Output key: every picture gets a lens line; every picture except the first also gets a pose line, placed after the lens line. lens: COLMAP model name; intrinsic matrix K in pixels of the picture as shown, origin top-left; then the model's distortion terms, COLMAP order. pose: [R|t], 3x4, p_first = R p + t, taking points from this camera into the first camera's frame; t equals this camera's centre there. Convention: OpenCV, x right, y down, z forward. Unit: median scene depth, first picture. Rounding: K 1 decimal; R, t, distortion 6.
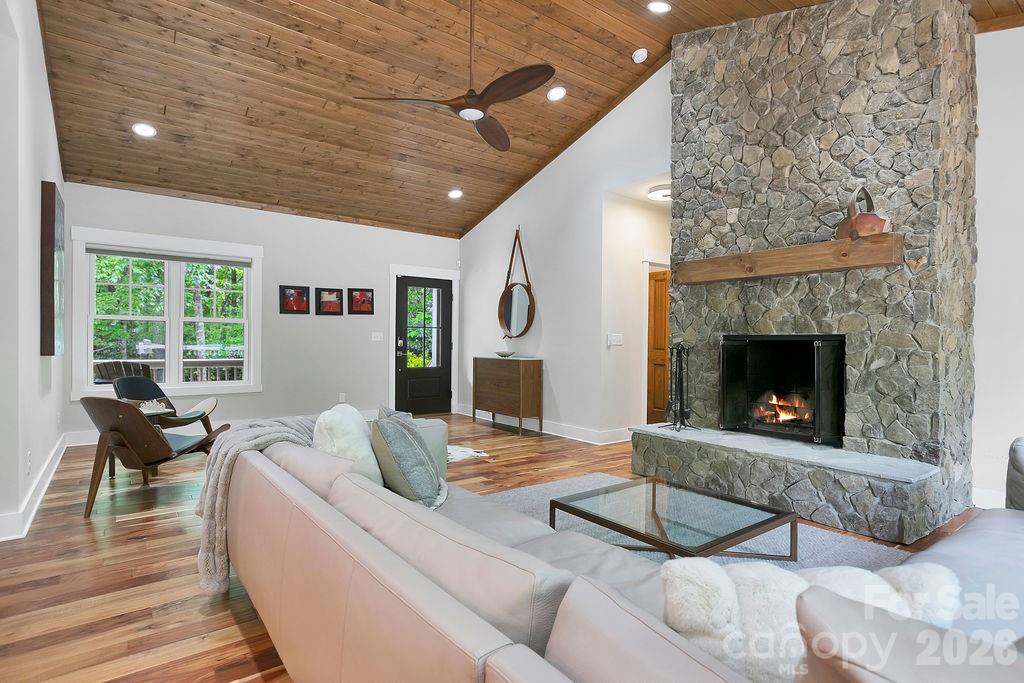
lens RADIAL K [[519.0, 0, 525.7], [0, 519.0, 351.2], [0, 0, 1]] dist [0.002000, -0.000334]
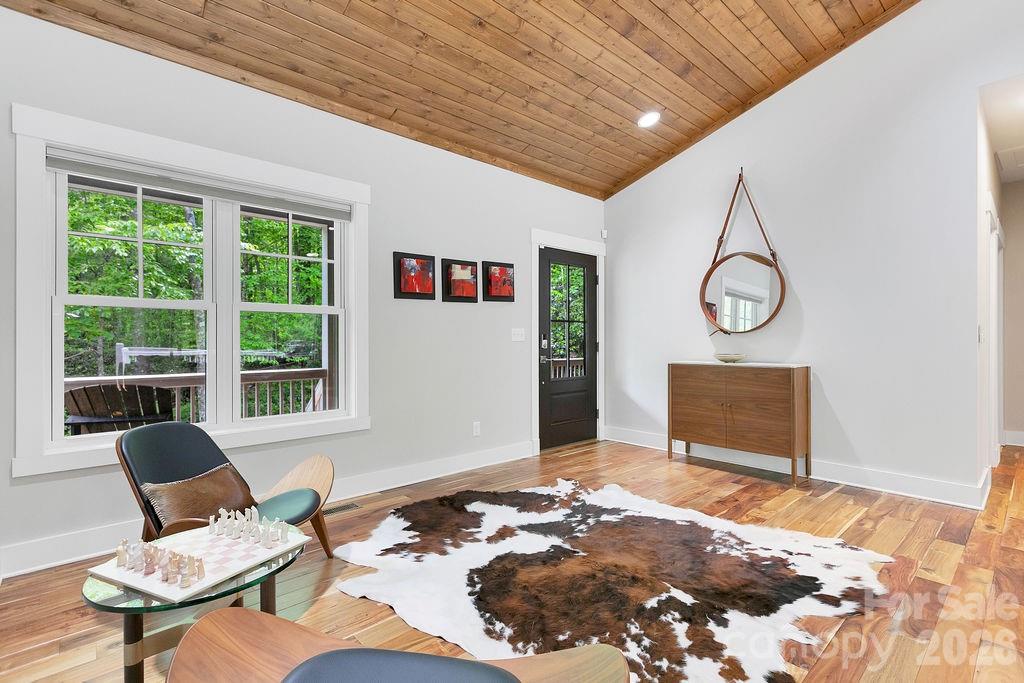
lens RADIAL K [[464.2, 0, 522.2], [0, 464.2, 344.0], [0, 0, 1]] dist [0.001171, 0.001586]
pose [[0.996403, -0.014049, 0.083563, -0.353235], [0.015060, 0.999821, -0.011480, -0.009454], [-0.083387, 0.012698, 0.996436, 0.424036]]
